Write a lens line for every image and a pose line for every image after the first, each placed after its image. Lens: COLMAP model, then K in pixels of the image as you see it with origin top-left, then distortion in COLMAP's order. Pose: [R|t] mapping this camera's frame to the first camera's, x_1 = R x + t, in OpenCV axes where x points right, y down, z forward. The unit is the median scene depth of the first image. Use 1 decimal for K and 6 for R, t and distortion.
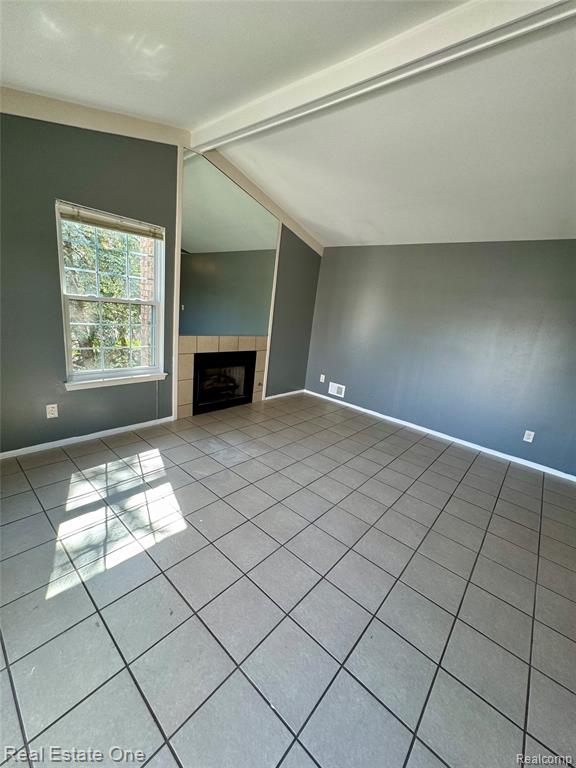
lens RADIAL K [[308.7, 0, 284.9], [0, 308.7, 387.5], [0, 0, 1]] dist [0.001522, 0.000079]
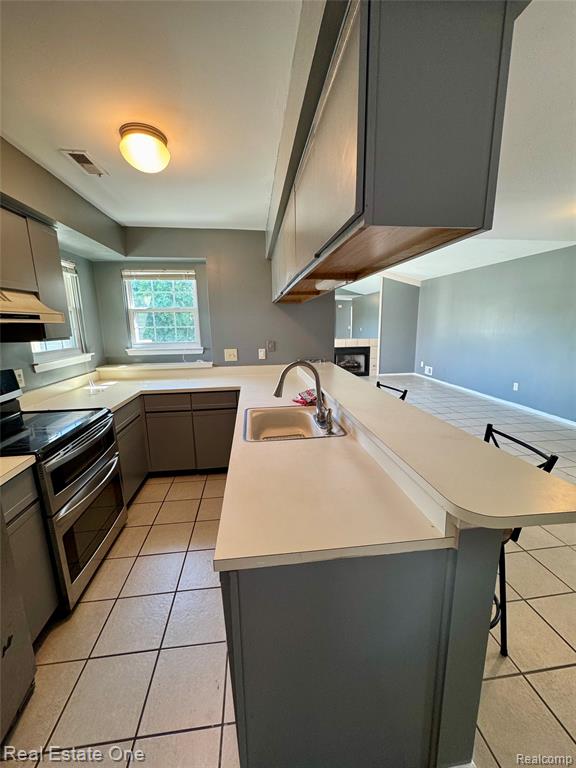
lens RADIAL K [[308.7, 0, 287.8], [0, 308.7, 386.8], [0, 0, 1]] dist [0.001522, 0.000079]
pose [[0.736475, 0.018628, -0.676208, 0.789415], [-0.077419, 0.995374, -0.056898, 0.260911], [0.672020, 0.094255, 0.734510, -0.650738]]
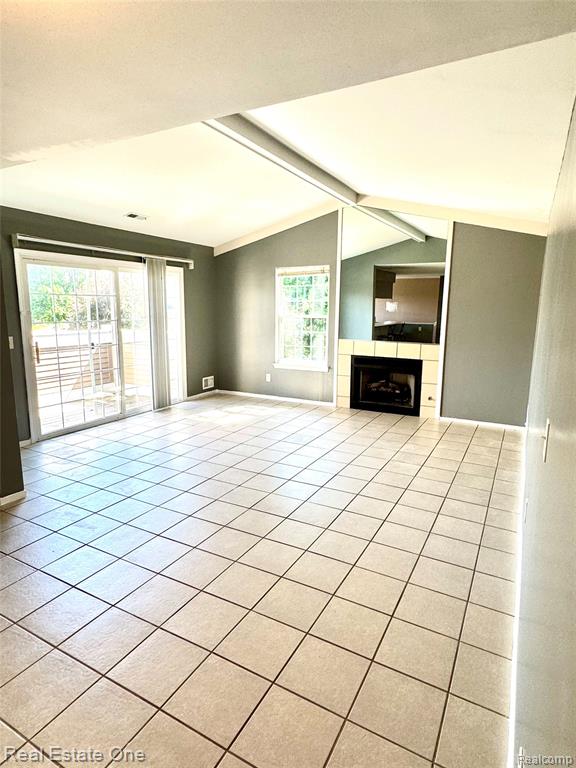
lens RADIAL K [[441.2, 0, 288.6], [0, 441.2, 378.9], [0, 0, 1]] dist [-0.005871, -0.000007]
pose [[0.210480, 0.062716, -0.975584, 1.120207], [-0.232756, 0.972457, 0.012298, 0.014534], [0.949485, 0.224485, 0.219281, 0.335796]]
